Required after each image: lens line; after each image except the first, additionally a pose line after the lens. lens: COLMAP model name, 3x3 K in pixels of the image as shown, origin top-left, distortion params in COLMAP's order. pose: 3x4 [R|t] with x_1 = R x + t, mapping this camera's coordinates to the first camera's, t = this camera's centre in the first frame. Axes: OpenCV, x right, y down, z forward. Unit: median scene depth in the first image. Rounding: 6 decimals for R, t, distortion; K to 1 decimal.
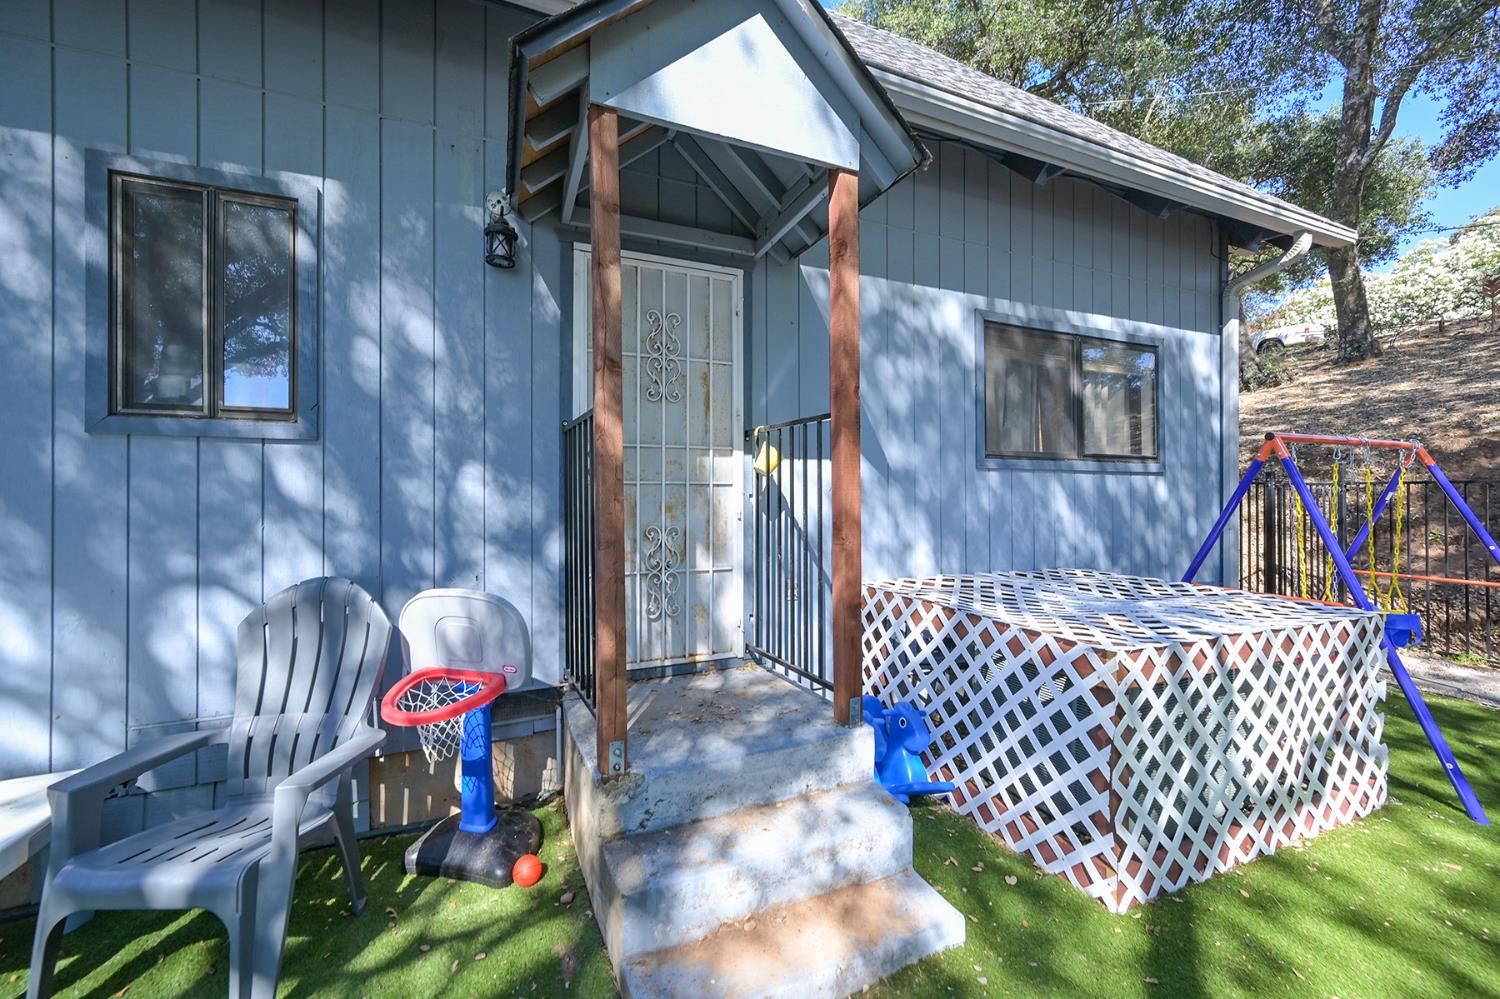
lens RADIAL K [[583.2, 0, 756.4], [0, 583.2, 487.9], [0, 0, 1]] dist [-0.002811, -0.000081]
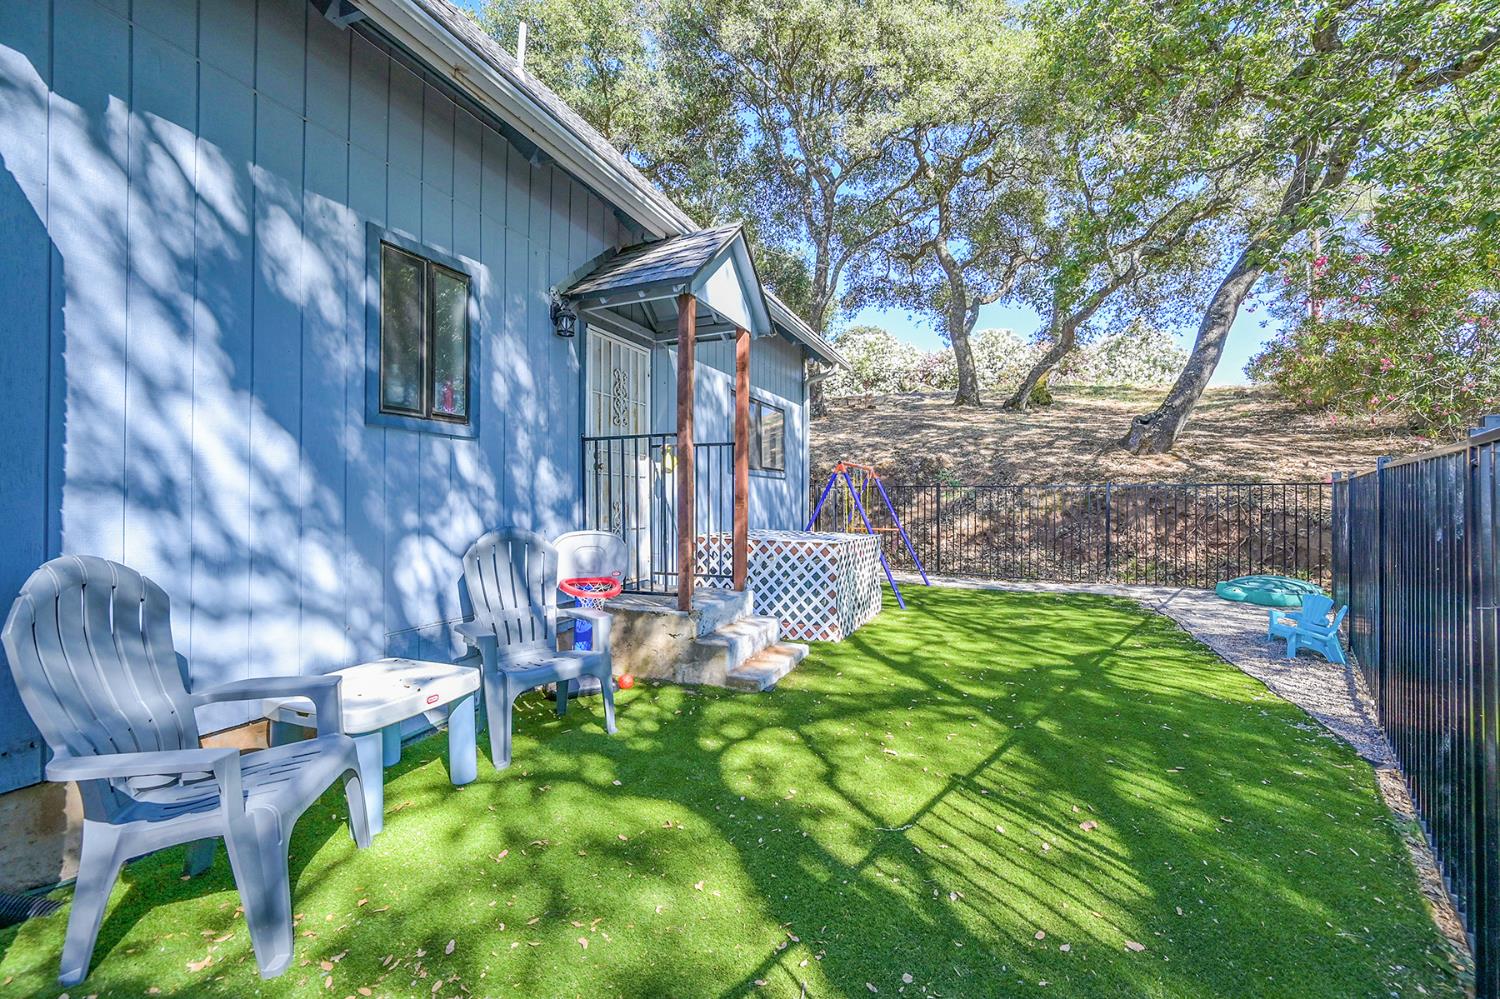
lens RADIAL K [[583.2, 0, 756.4], [0, 583.2, 487.9], [0, 0, 1]] dist [-0.002811, -0.000081]
pose [[0.731729, 0.016393, 0.681398, -1.279093], [-0.009316, 0.999858, -0.014051, 0.061067], [-0.681532, 0.003934, 0.731778, -0.598783]]
